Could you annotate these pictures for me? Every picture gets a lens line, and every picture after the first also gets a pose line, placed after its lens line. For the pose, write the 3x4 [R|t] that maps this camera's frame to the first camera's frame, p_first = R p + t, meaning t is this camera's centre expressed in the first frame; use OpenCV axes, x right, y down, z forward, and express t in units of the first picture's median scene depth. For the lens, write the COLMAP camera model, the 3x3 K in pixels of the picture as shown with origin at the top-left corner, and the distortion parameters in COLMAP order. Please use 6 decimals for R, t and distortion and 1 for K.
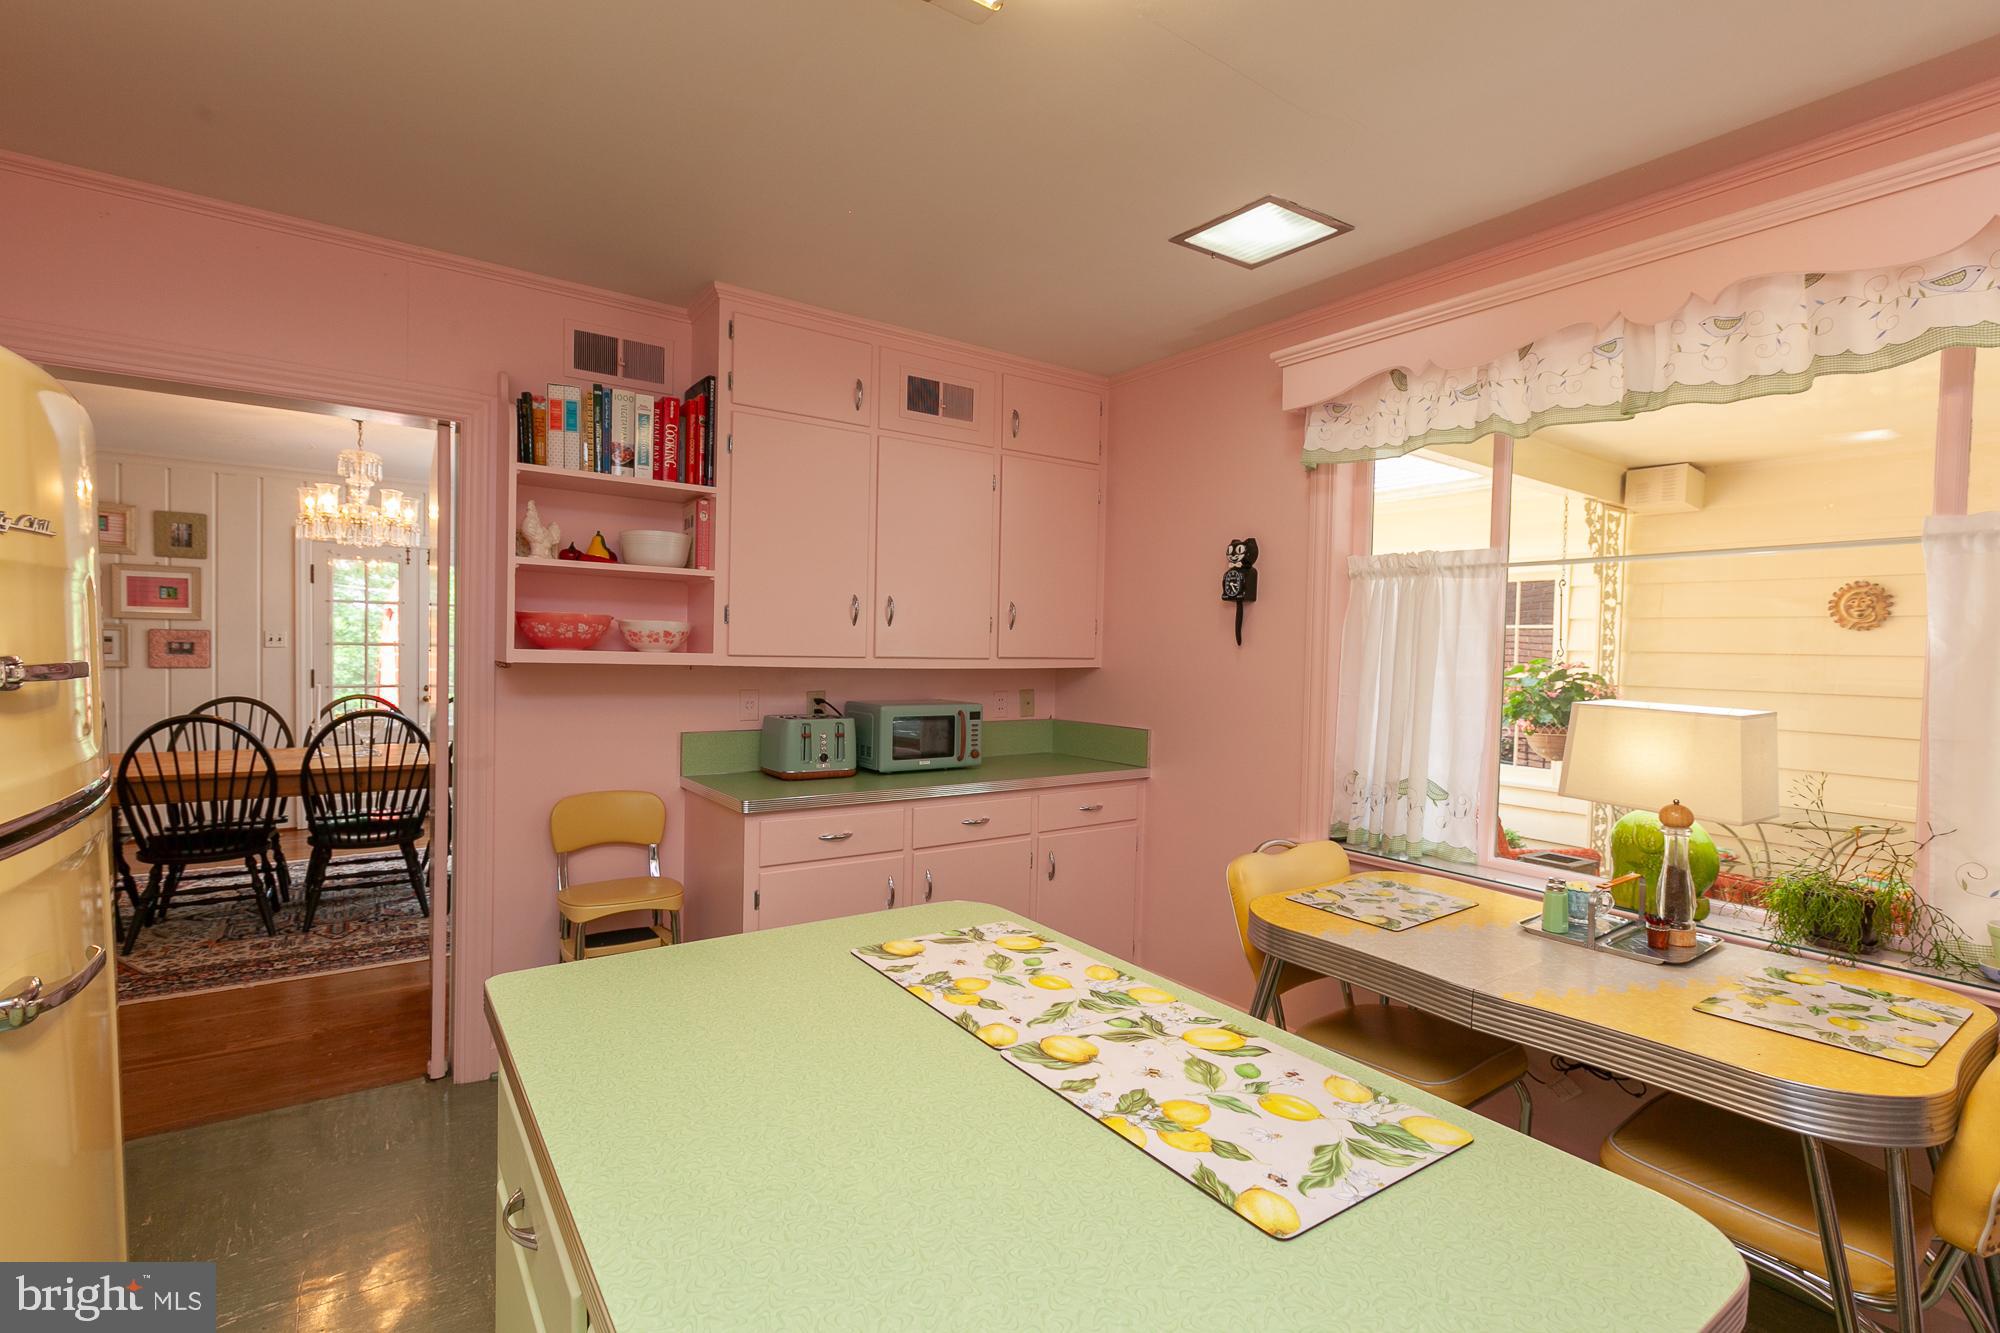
lens RADIAL K [[908.2, 0, 1001.4], [0, 908.2, 661.1], [0, 0, 1]] dist [0.005301, -0.000066]
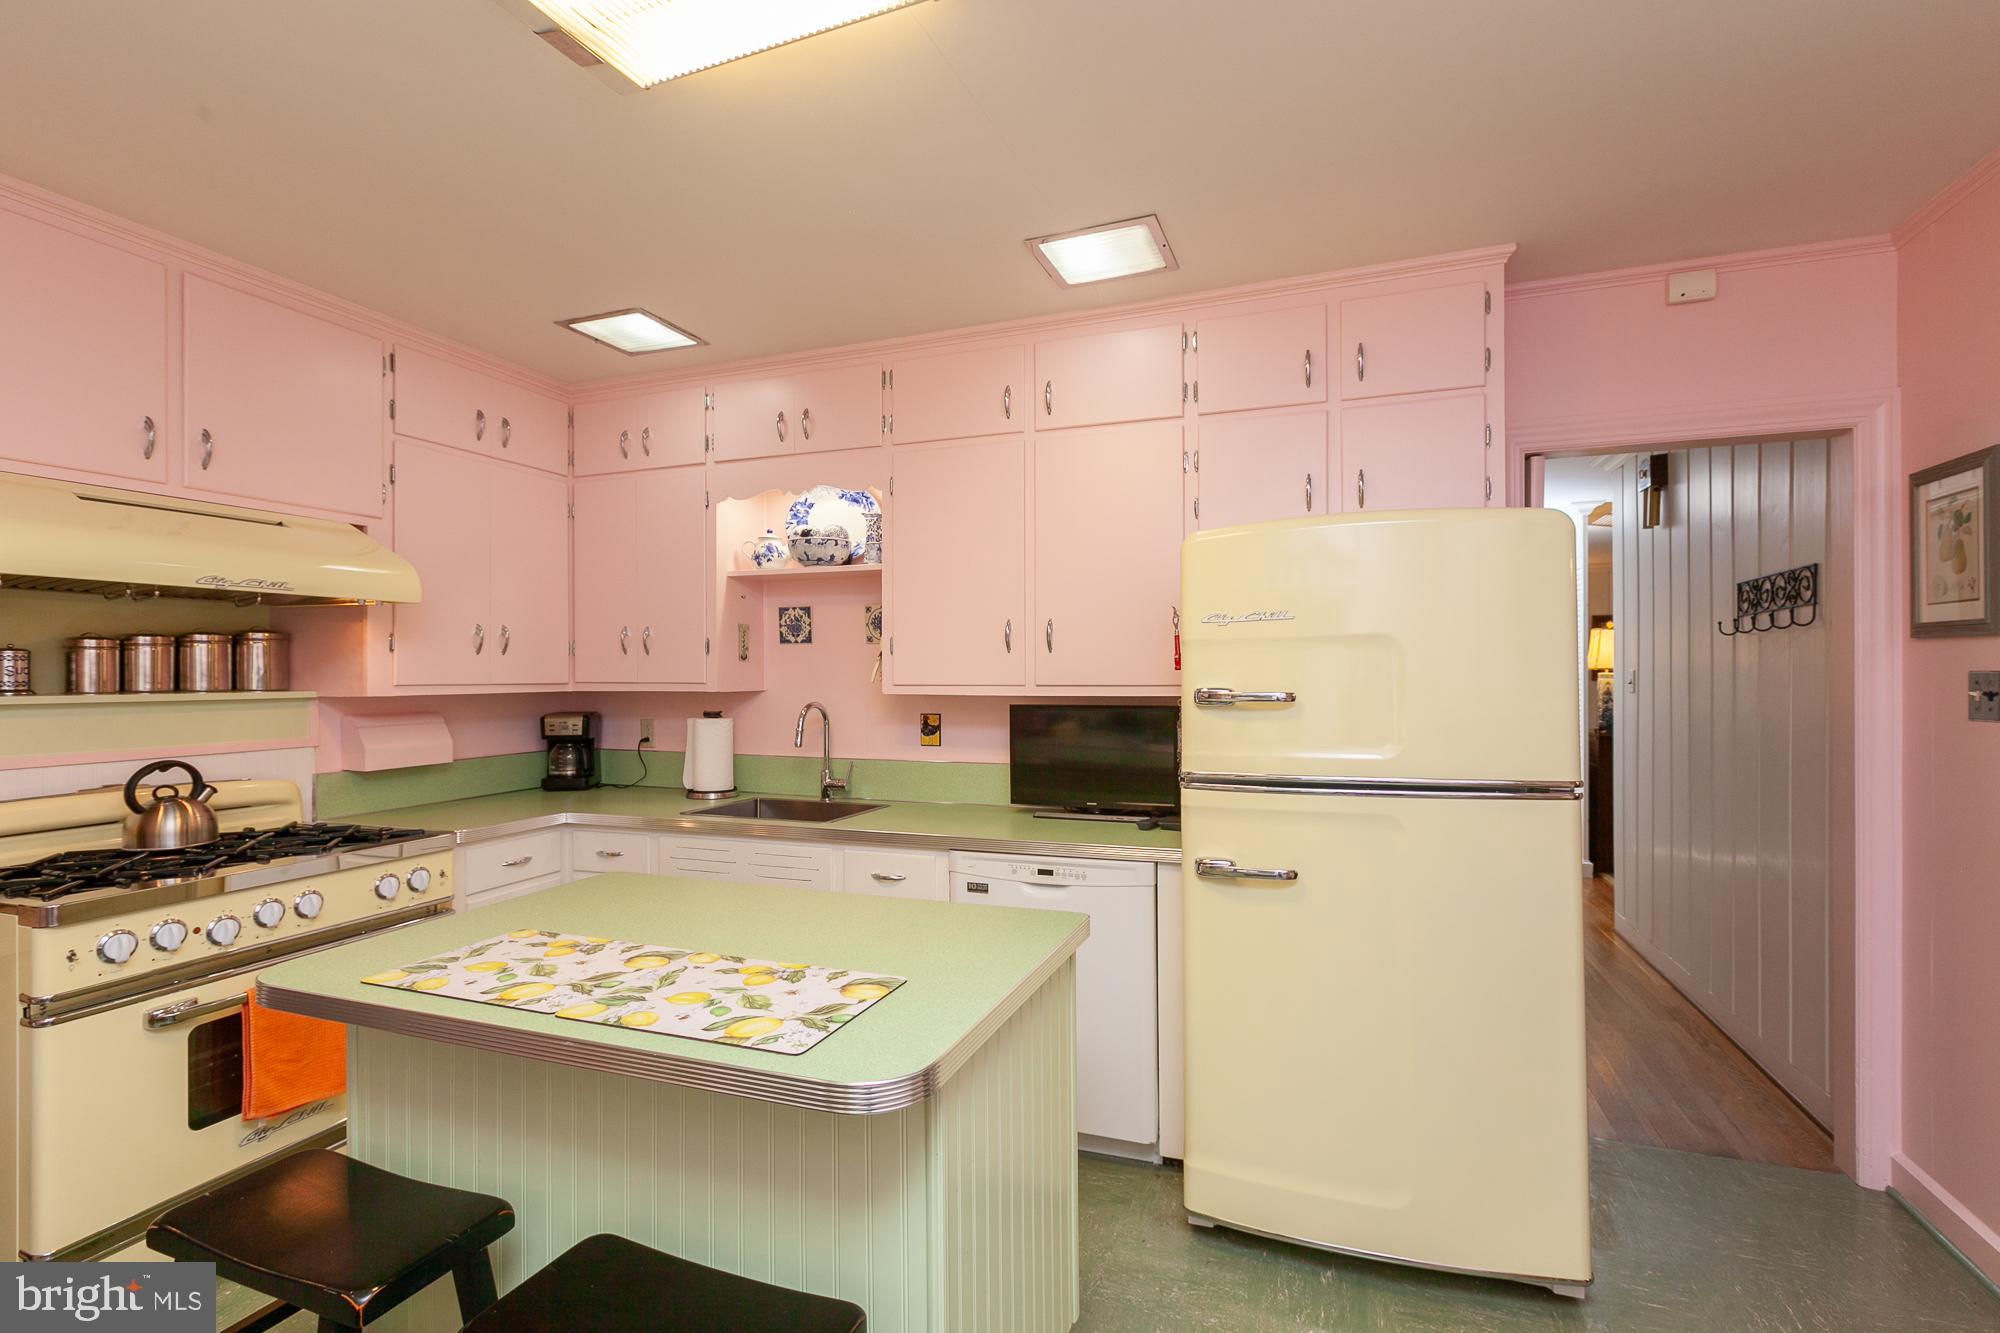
lens RADIAL K [[908.2, 0, 999.1], [0, 908.2, 669.4], [0, 0, 1]] dist [0.005301, -0.000066]
pose [[-0.829476, -0.022808, -0.558077, 0.153344], [-0.022182, 0.999723, -0.007888, -0.008767], [0.558102, 0.005837, -0.829752, 0.907562]]
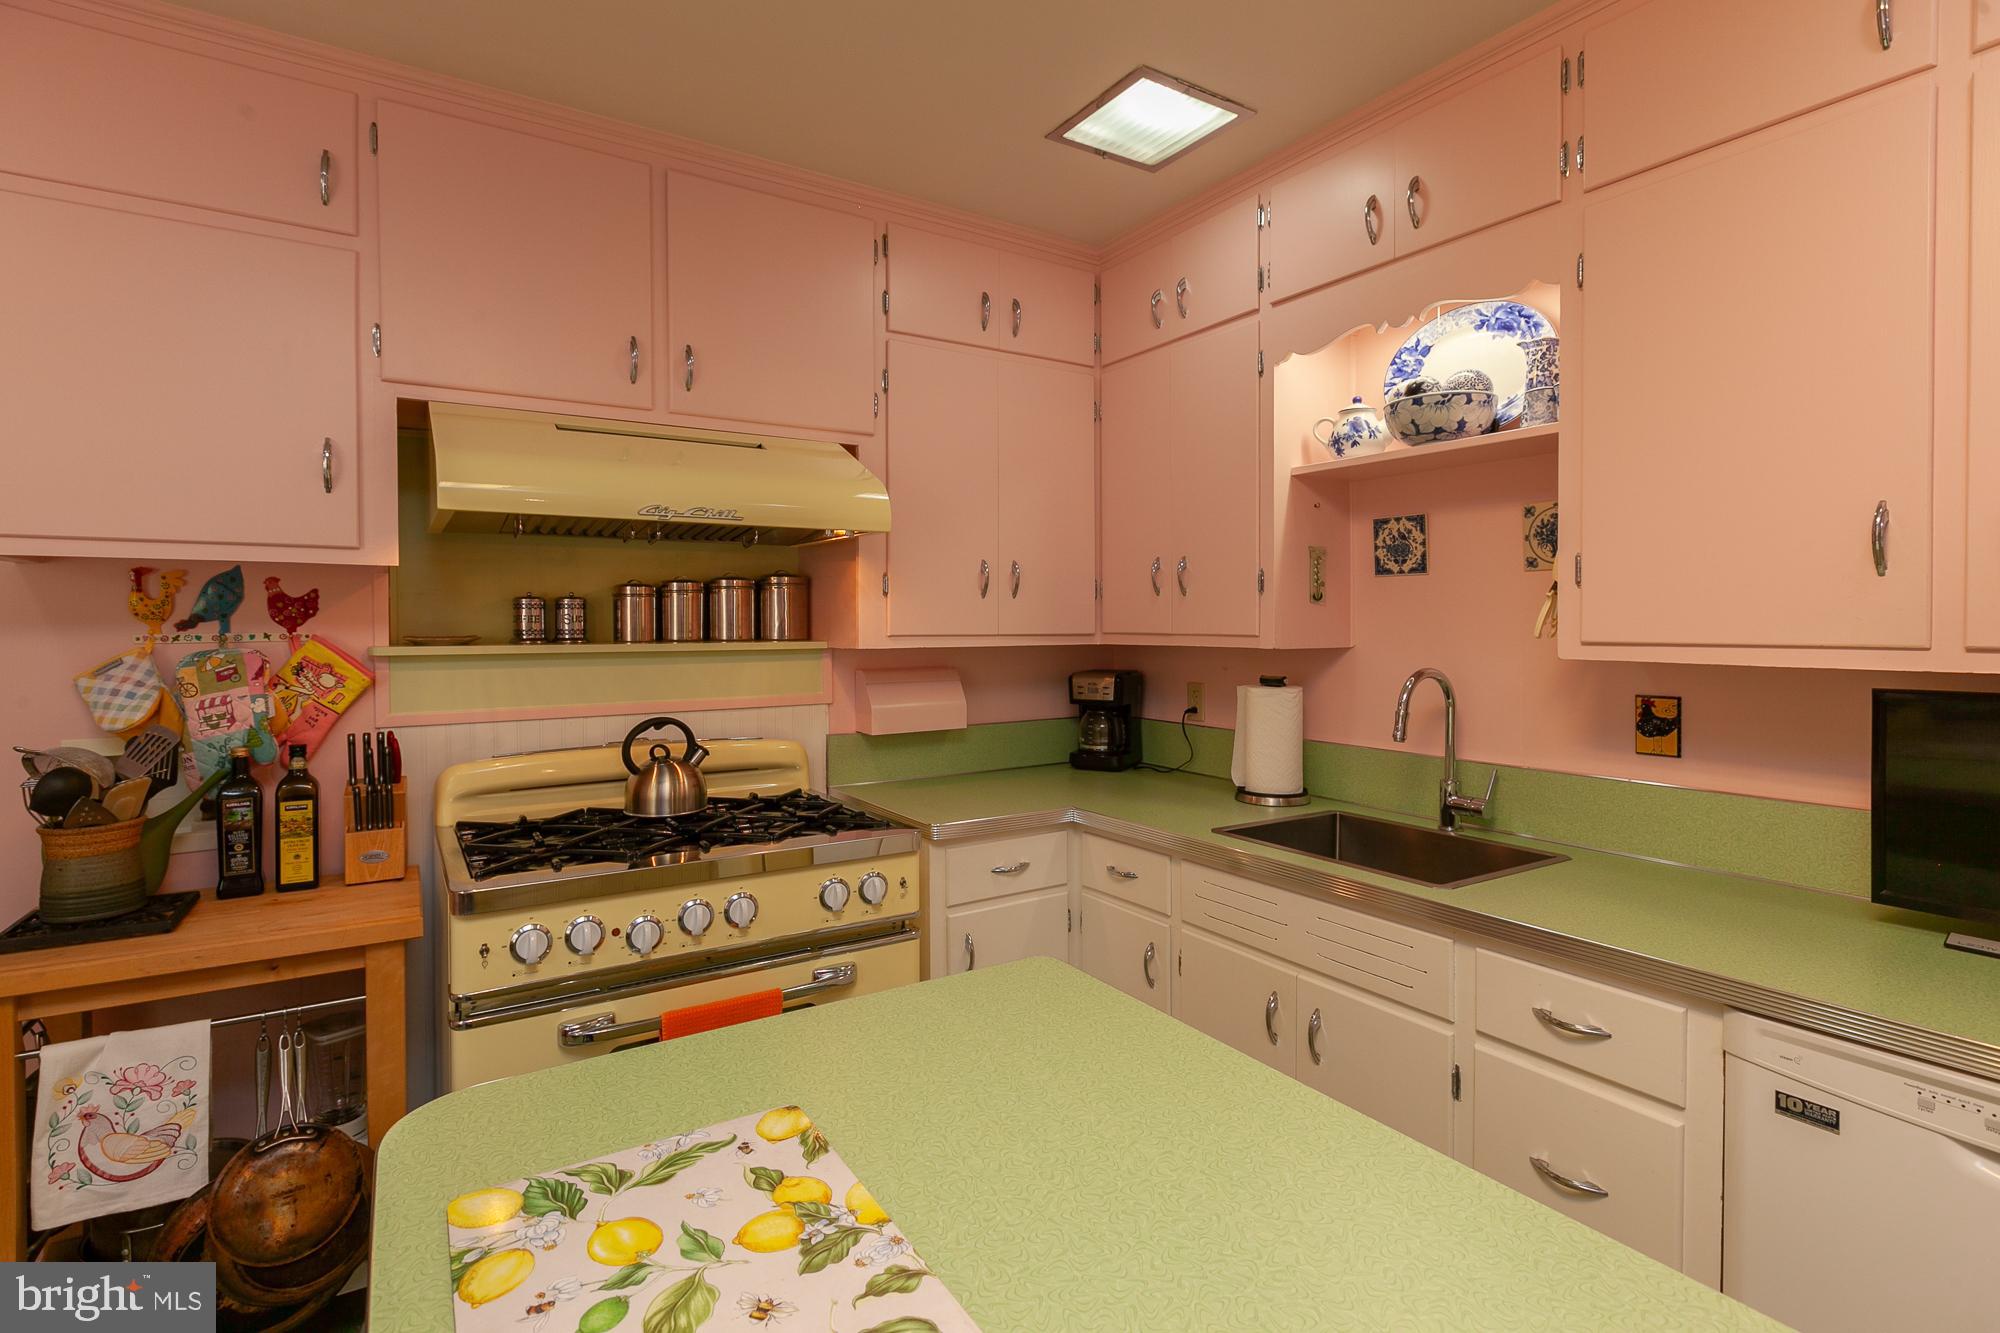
lens RADIAL K [[957.6, 0, 1007.4], [0, 957.6, 638.2], [0, 0, 1]] dist [-0.015541, 0.003530]
pose [[-0.998692, -0.021274, 0.046491, -0.006421], [-0.020026, 0.999431, 0.027129, -0.008332], [-0.047041, 0.026162, -0.998550, 0.568351]]
